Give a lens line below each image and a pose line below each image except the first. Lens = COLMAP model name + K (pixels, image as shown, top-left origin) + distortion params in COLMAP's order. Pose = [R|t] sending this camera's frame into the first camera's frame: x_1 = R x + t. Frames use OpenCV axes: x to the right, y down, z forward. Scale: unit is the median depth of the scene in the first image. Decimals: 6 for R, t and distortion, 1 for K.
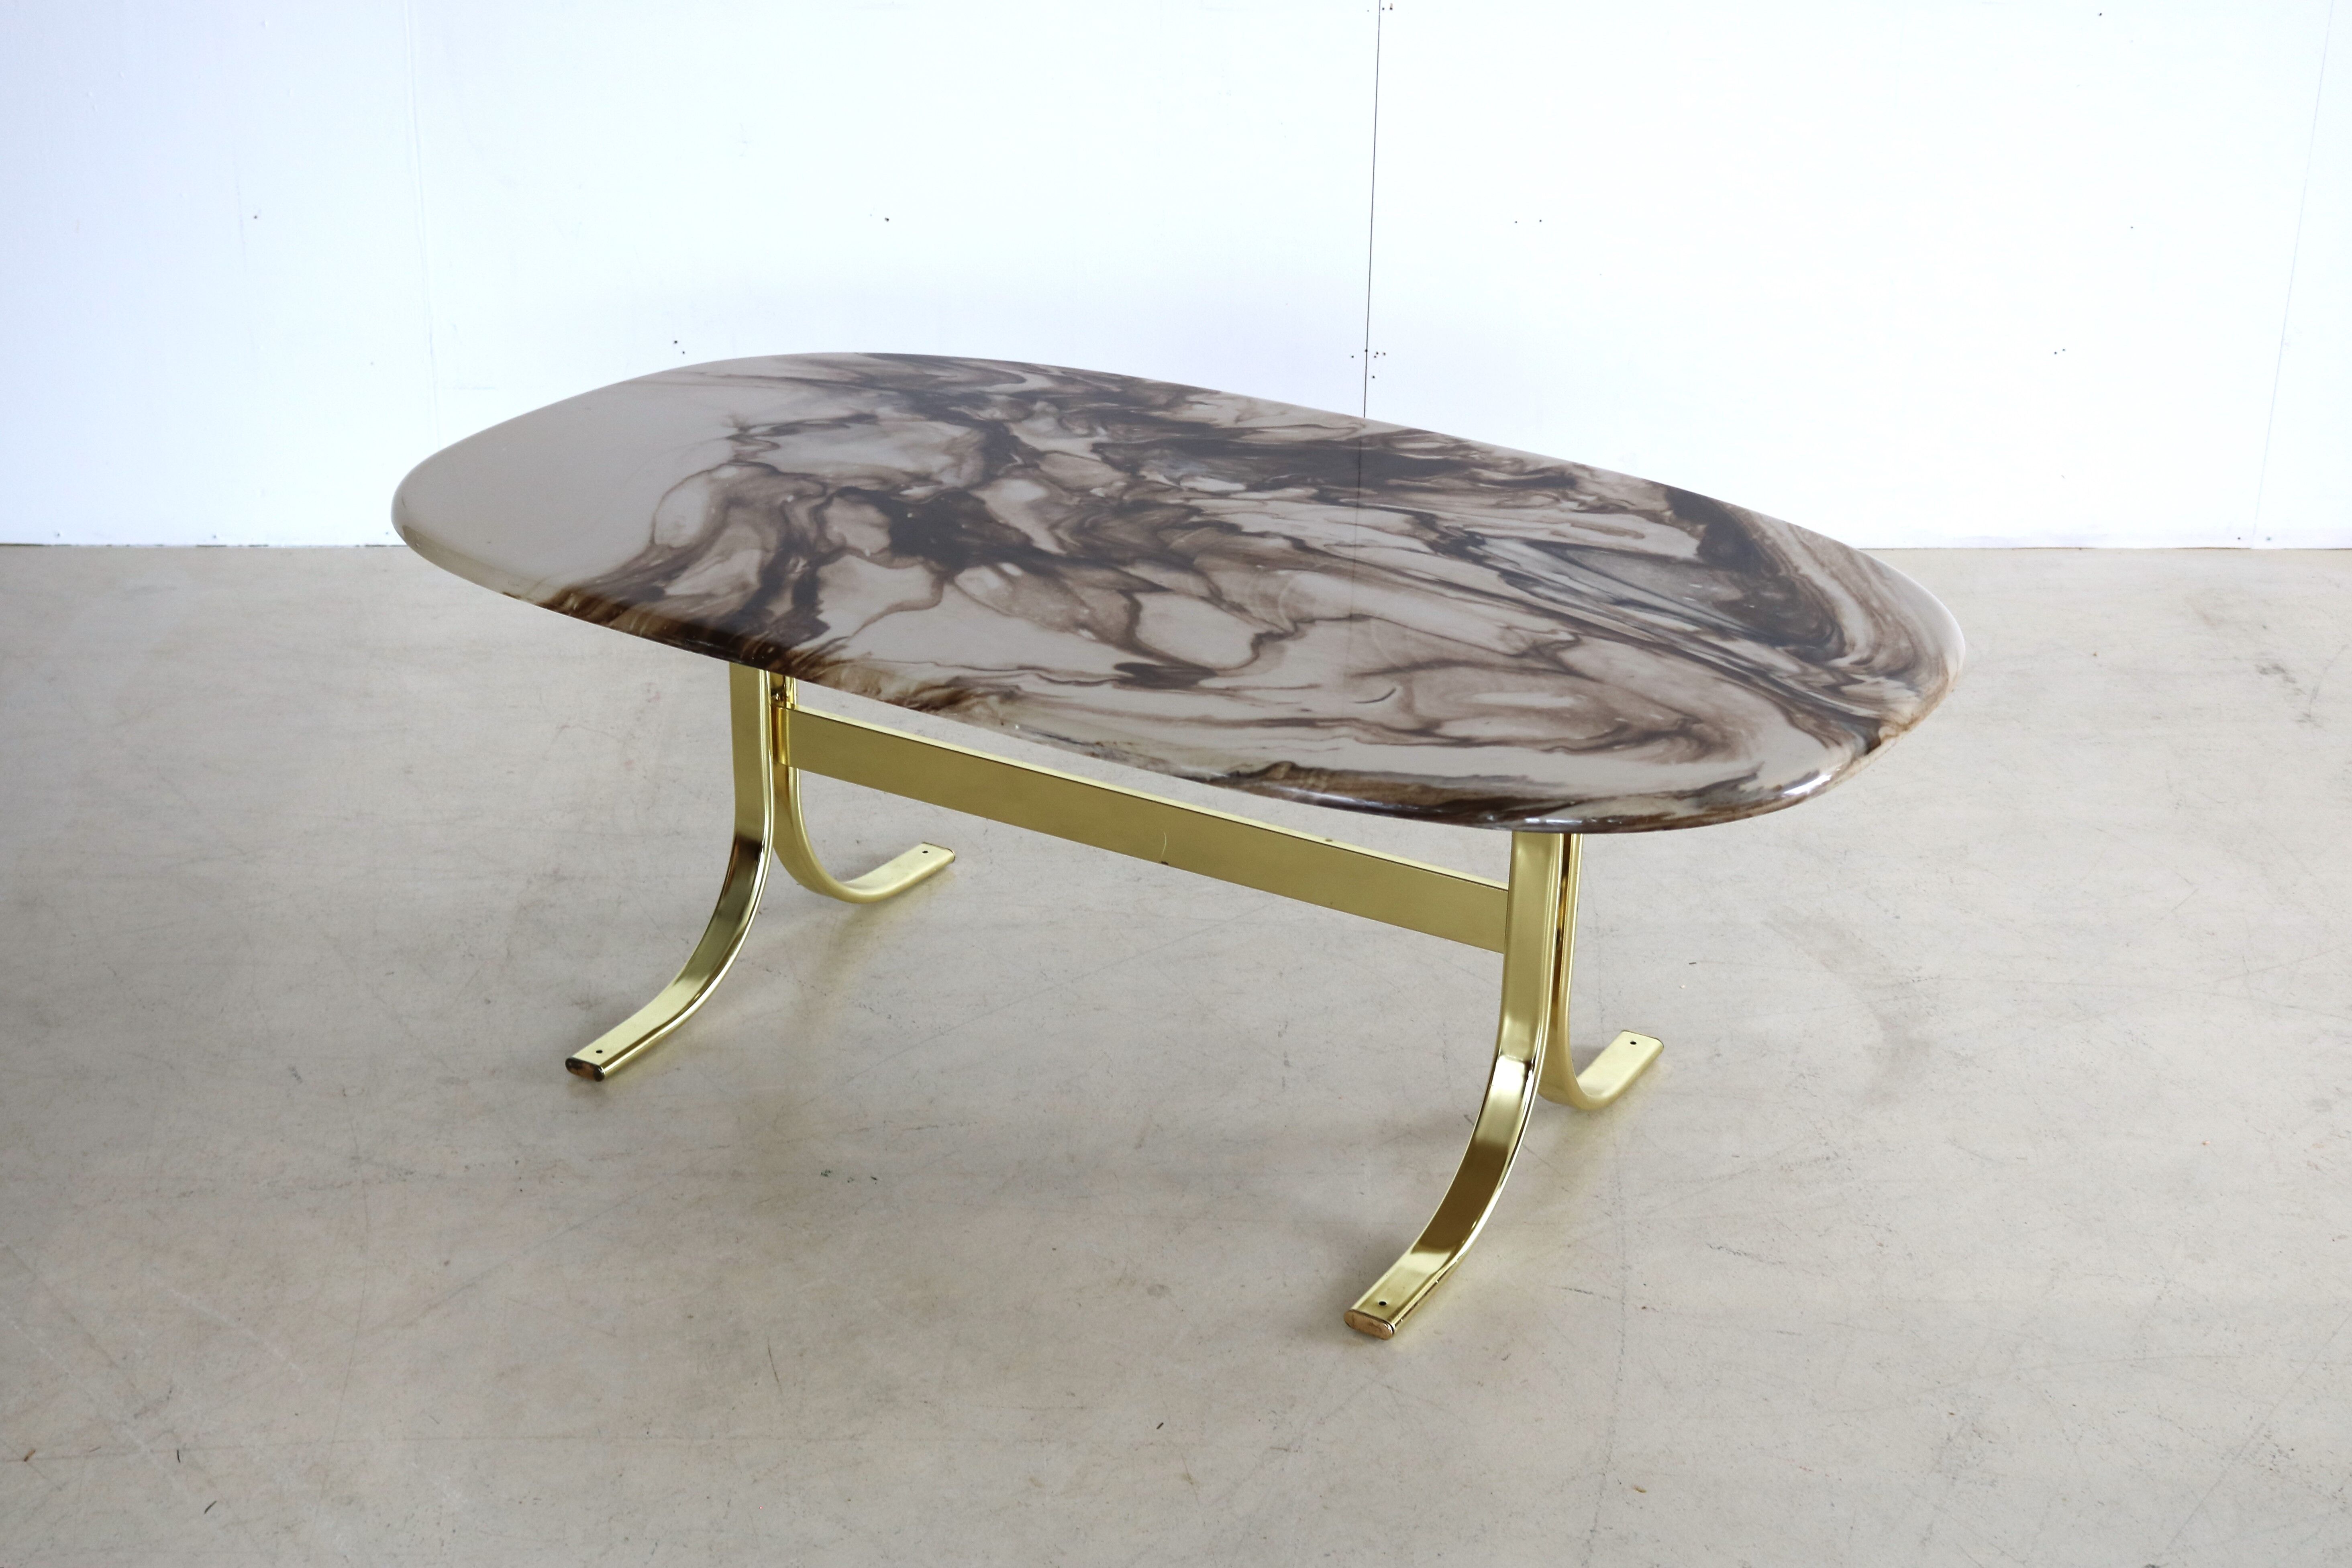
lens RADIAL K [[3376.5, 0, 1163.8], [0, 3376.5, 804.4], [0, 0, 1]] dist [-0.045423, 0.000000]
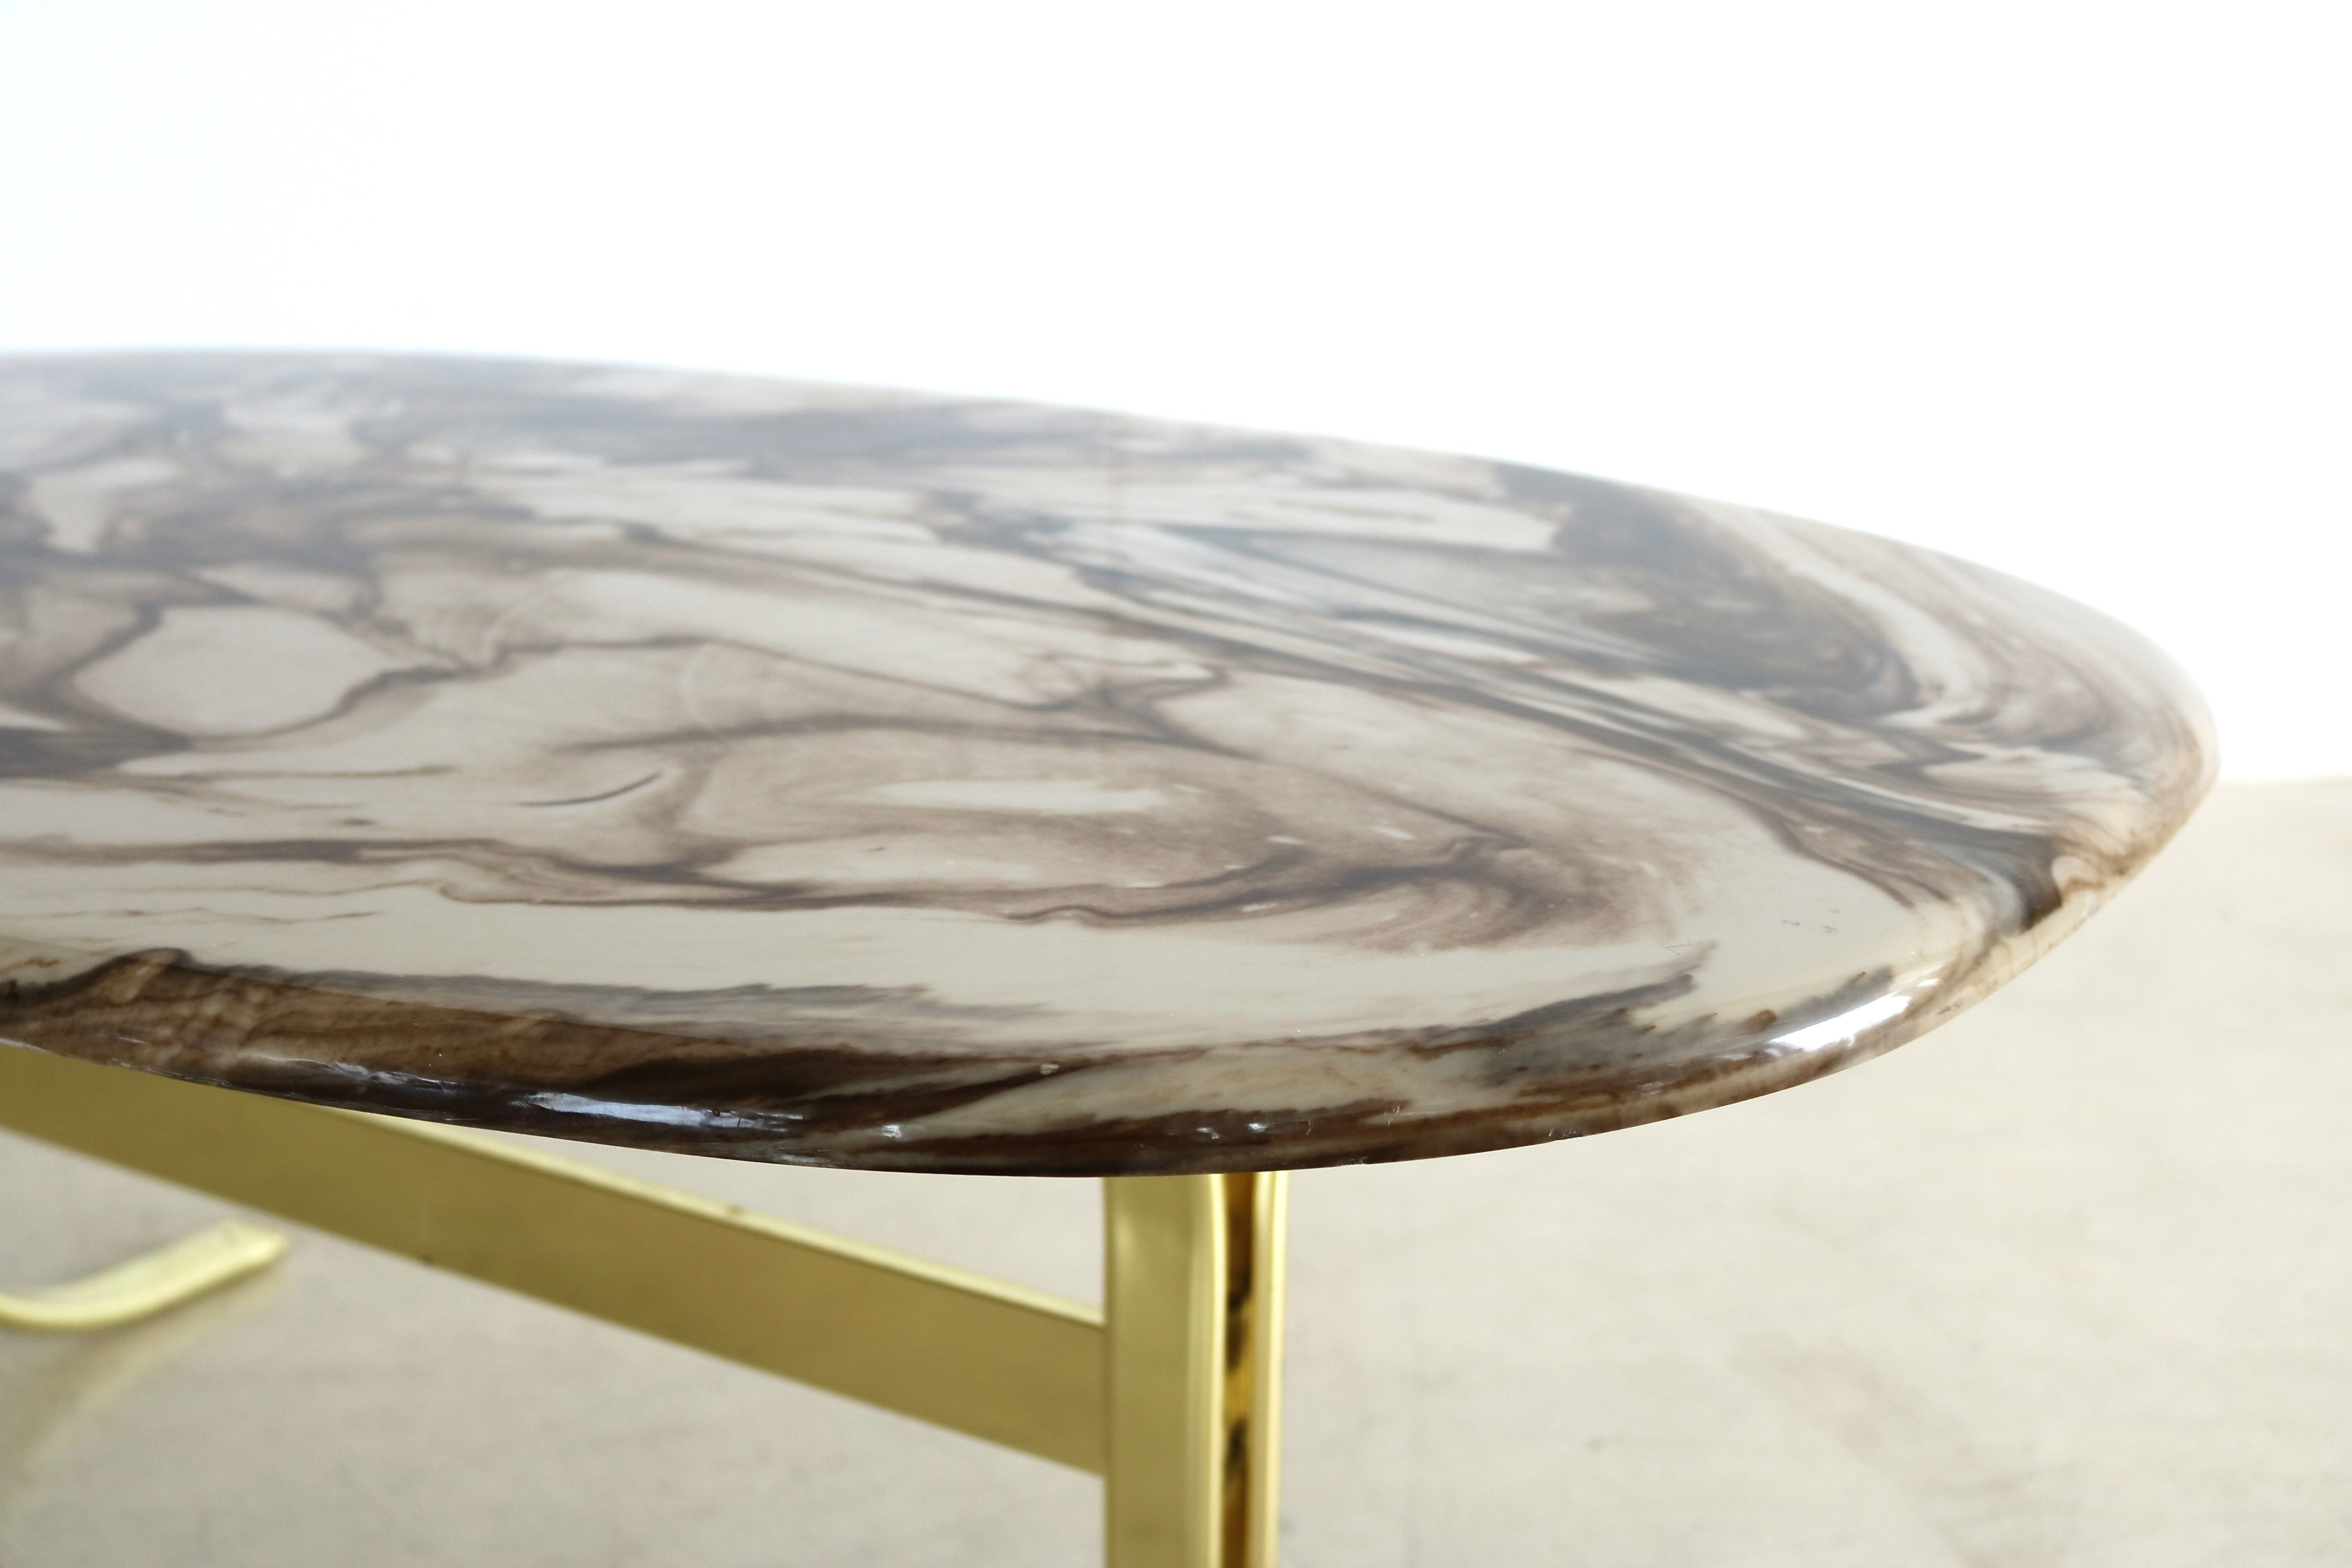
lens RADIAL K [[2956.5, 0, 1138.9], [0, 2956.5, 810.0], [0, 0, 1]] dist [-0.062382, 0.000000]
pose [[0.999766, -0.010516, -0.018908, 0.113219], [0.008031, 0.991870, -0.127004, 0.008204], [0.020090, 0.126822, 0.991722, 0.632962]]
